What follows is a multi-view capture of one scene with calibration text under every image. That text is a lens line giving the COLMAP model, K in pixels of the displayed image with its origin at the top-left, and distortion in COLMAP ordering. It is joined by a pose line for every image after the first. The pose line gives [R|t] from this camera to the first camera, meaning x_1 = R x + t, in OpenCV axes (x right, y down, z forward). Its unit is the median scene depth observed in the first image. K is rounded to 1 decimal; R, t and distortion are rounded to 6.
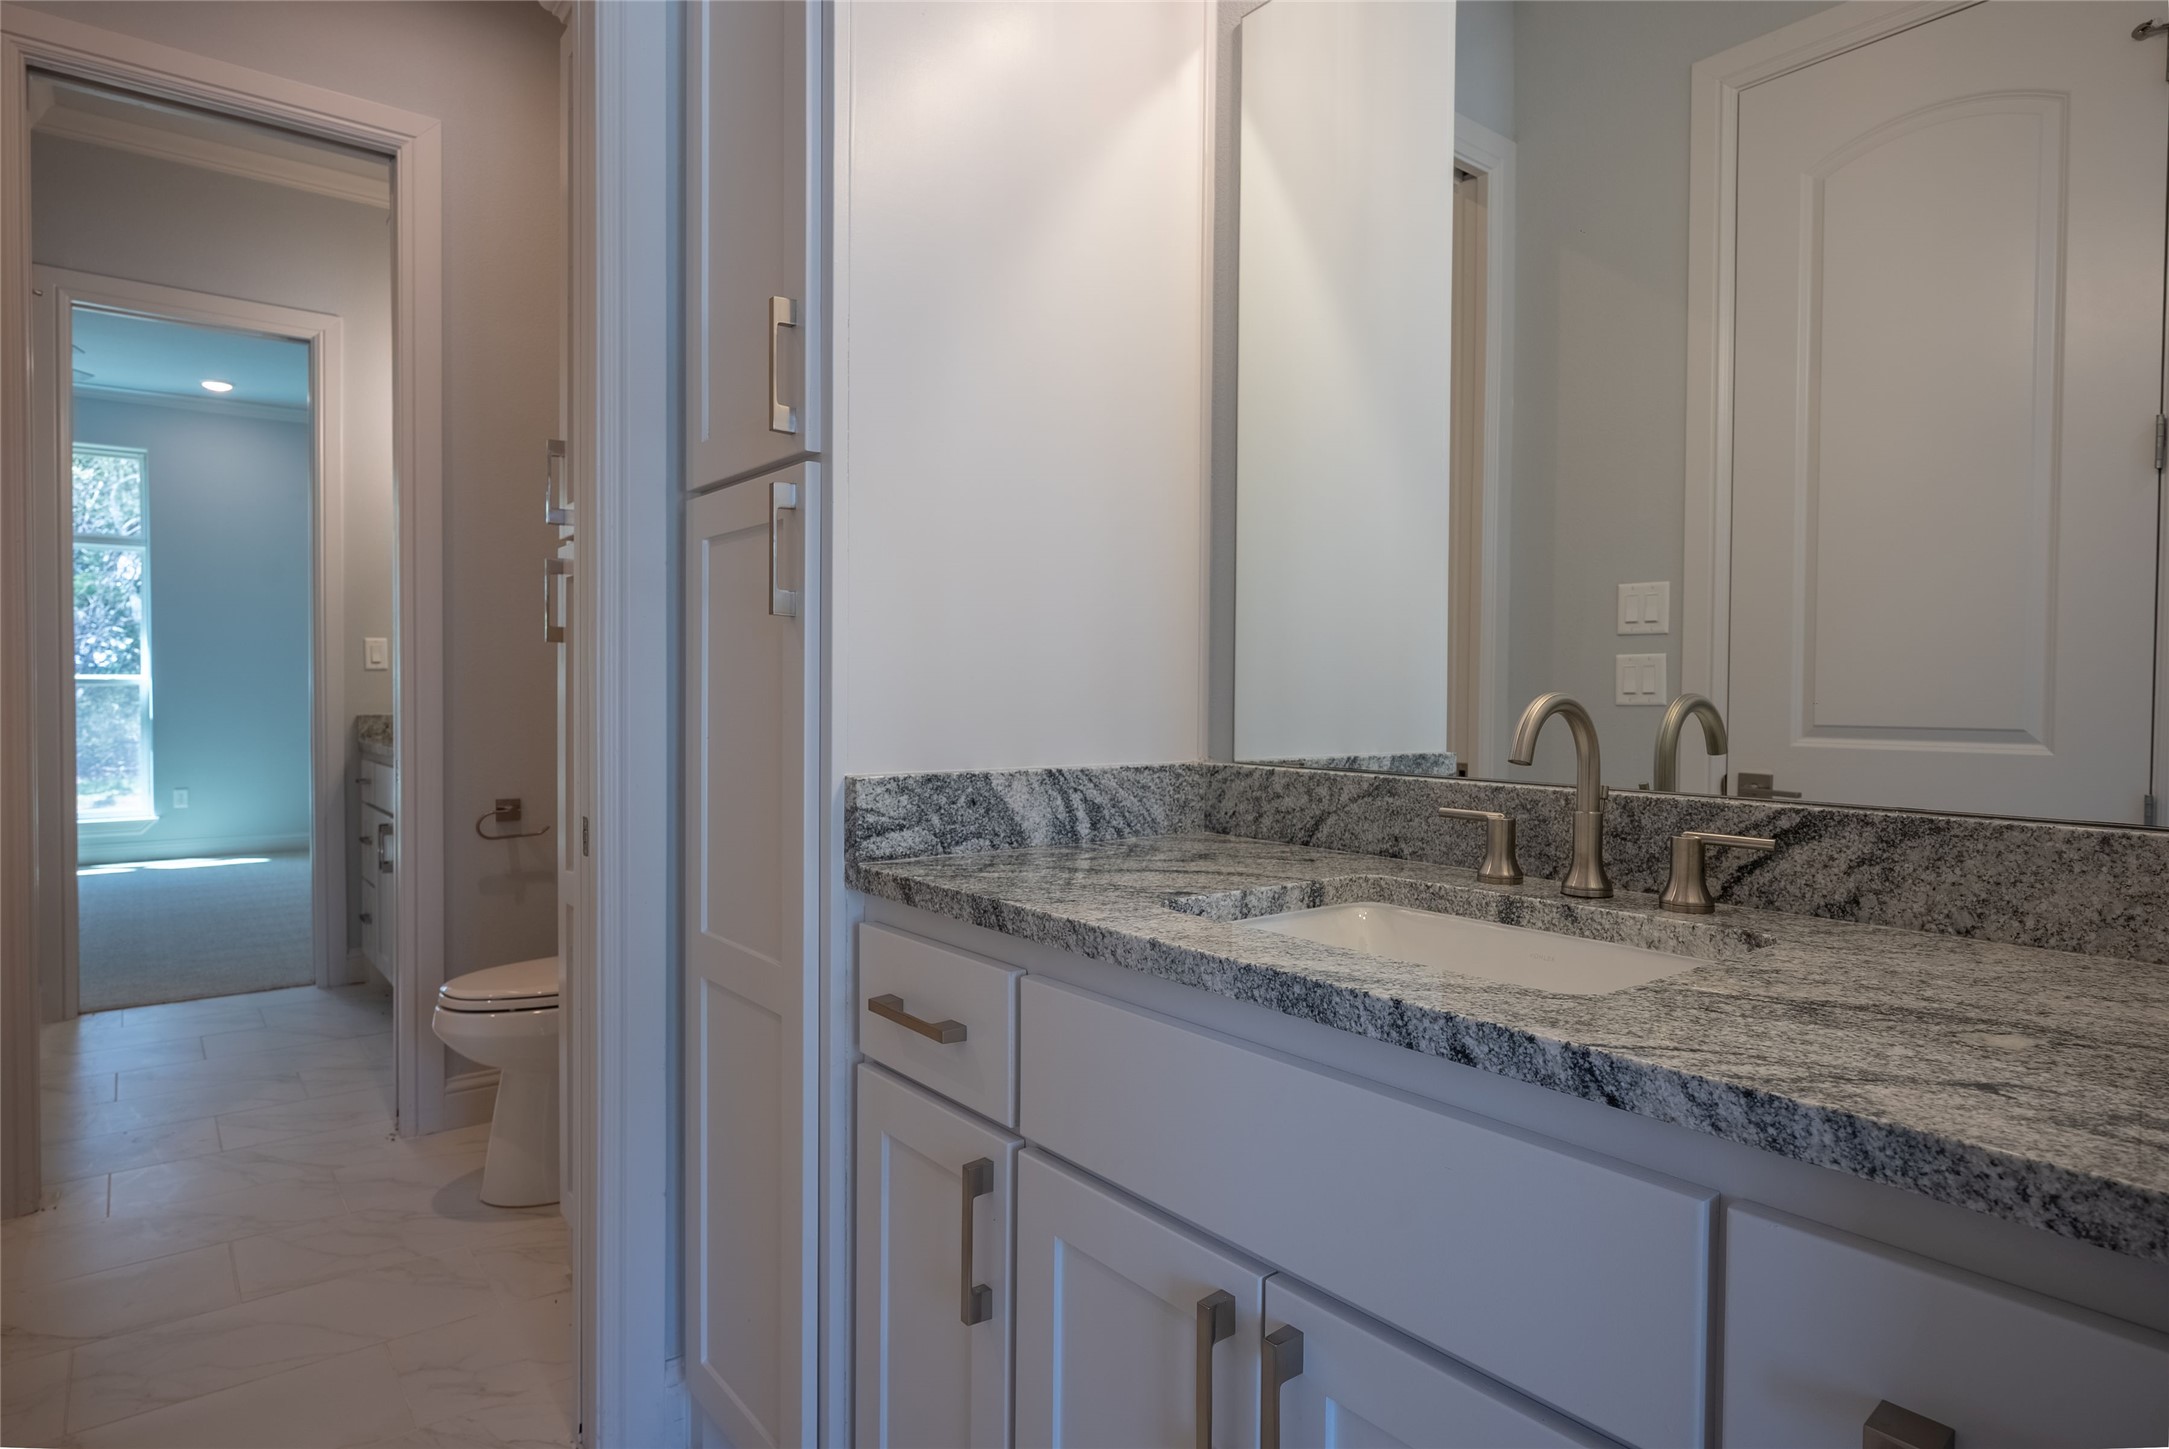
lens RADIAL K [[1195.4, 0, 1086.9], [0, 1195.4, 717.0], [0, 0, 1]] dist [0.003579, 0.001530]
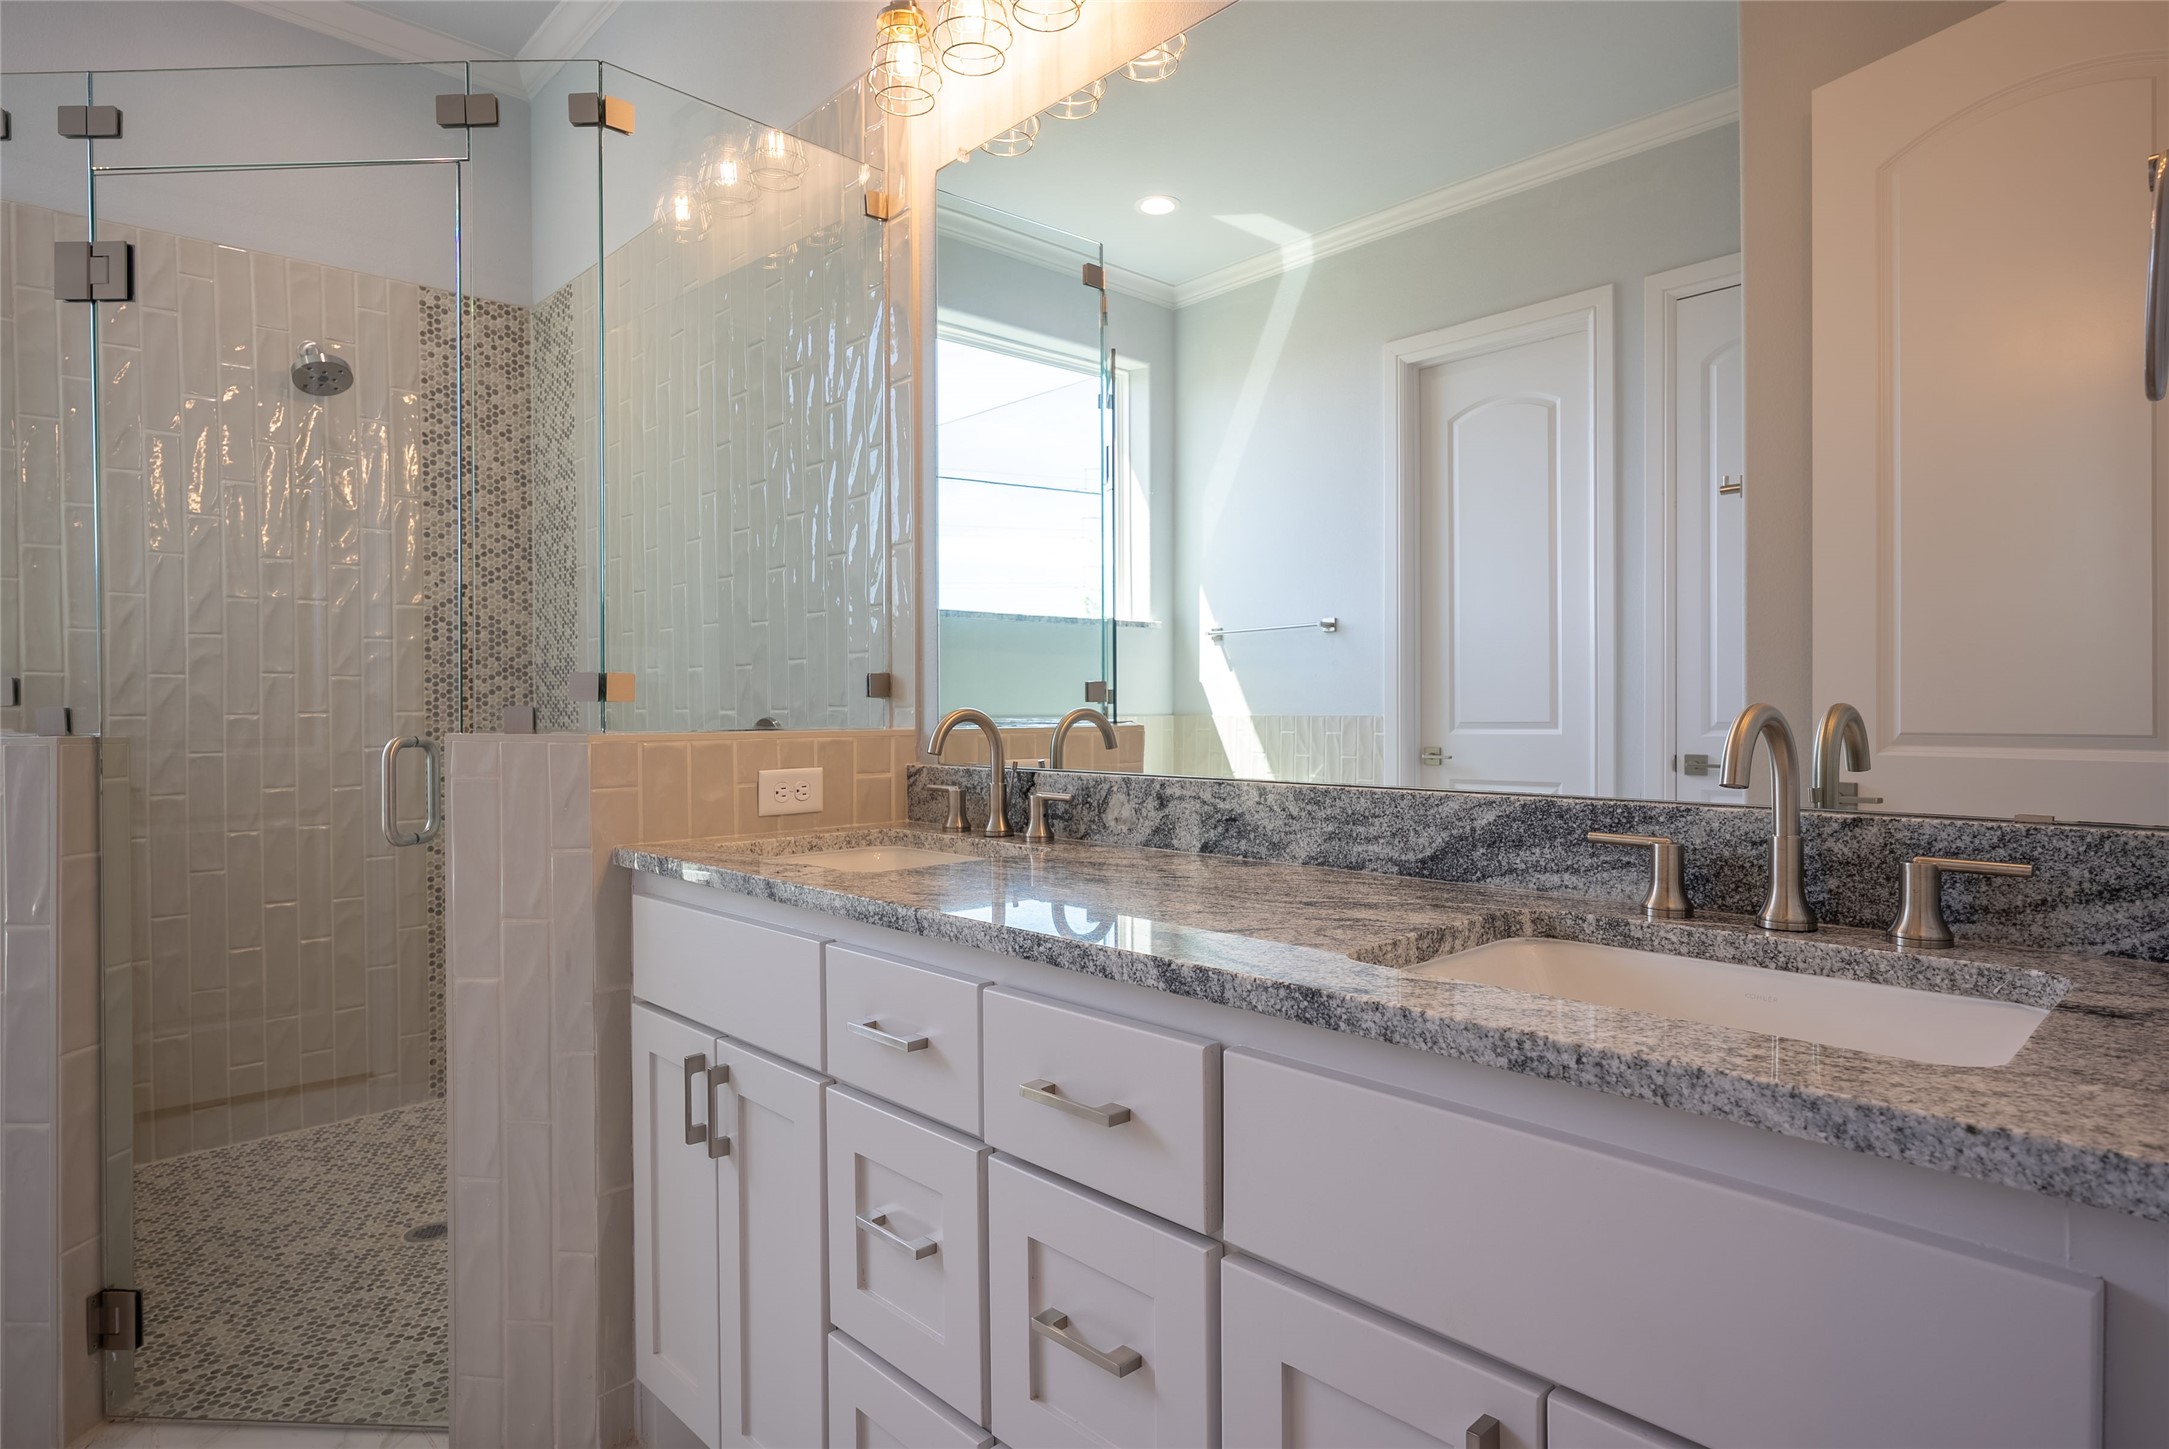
lens RADIAL K [[1195.4, 0, 1082.3], [0, 1195.4, 723.1], [0, 0, 1]] dist [0.003579, 0.001530]
pose [[0.995985, -0.026166, 0.085608, -0.212756], [0.026773, 0.999624, -0.005947, -0.018660], [-0.085420, 0.008215, 0.996311, 0.142477]]
